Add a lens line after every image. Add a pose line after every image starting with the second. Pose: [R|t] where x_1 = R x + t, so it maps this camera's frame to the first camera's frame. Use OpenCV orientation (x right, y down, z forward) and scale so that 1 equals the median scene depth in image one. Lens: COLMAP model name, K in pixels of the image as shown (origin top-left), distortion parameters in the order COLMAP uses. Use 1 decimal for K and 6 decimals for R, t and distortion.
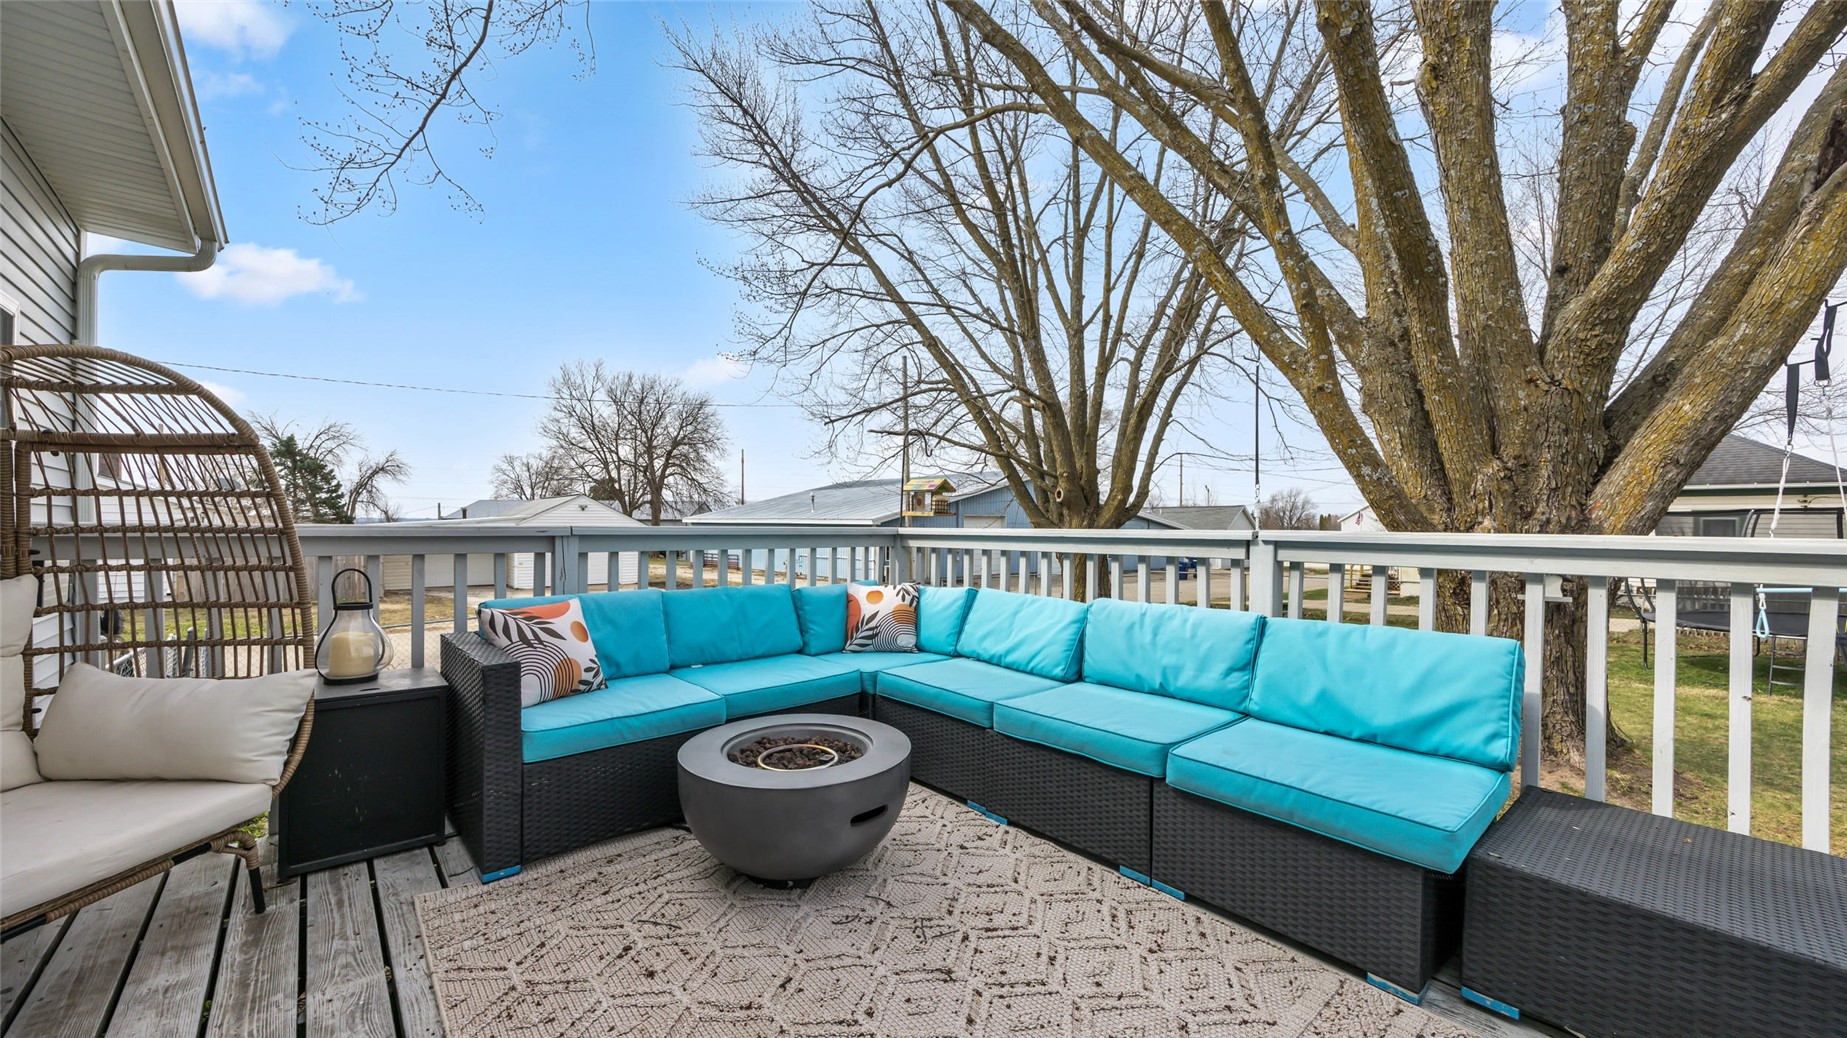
lens RADIAL K [[704.2, 0, 921.5], [0, 704.2, 522.4], [0, 0, 1]] dist [-0.000719, -0.000067]
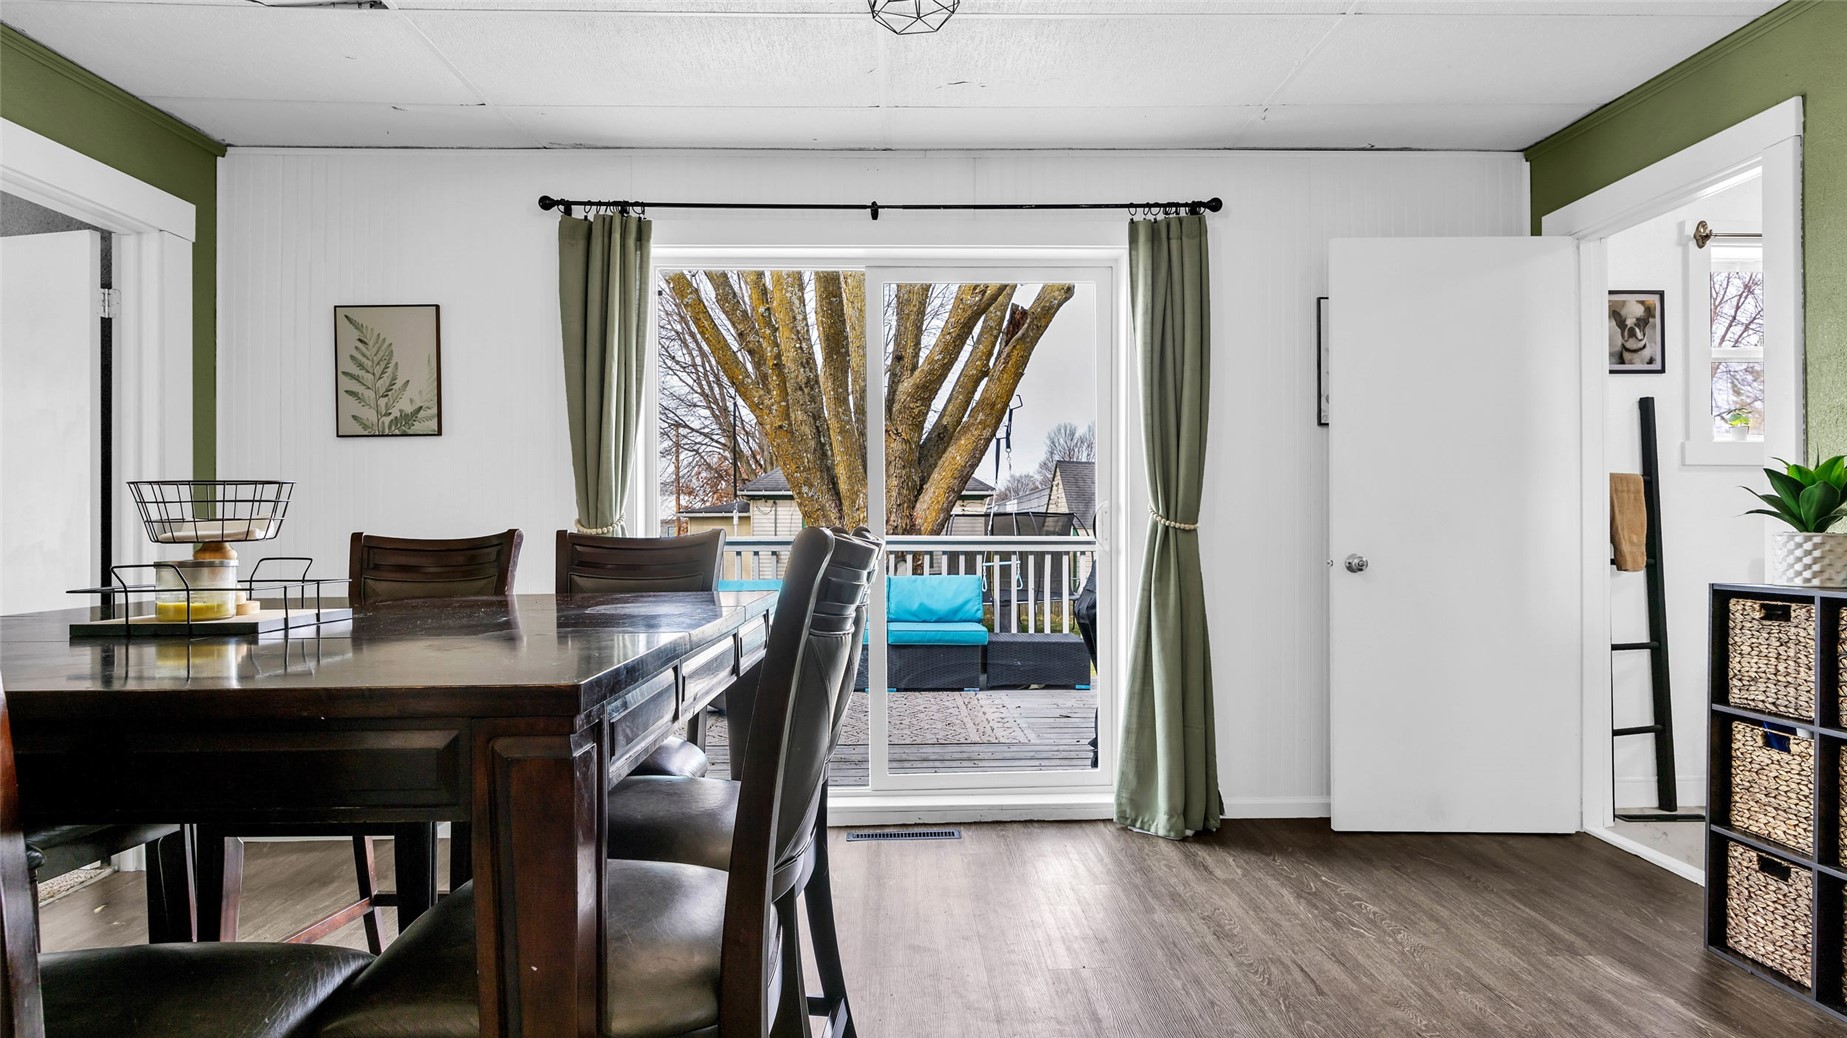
lens RADIAL K [[1086.9, 0, 922.1], [0, 1086.9, 523.9], [0, 0, 1]] dist [0.020595, 0.000311]
pose [[0.625934, -0.007860, 0.779836, -1.044319], [0.008038, 0.999961, 0.003627, -0.016487], [-0.779835, 0.003998, 0.625973, -0.584999]]
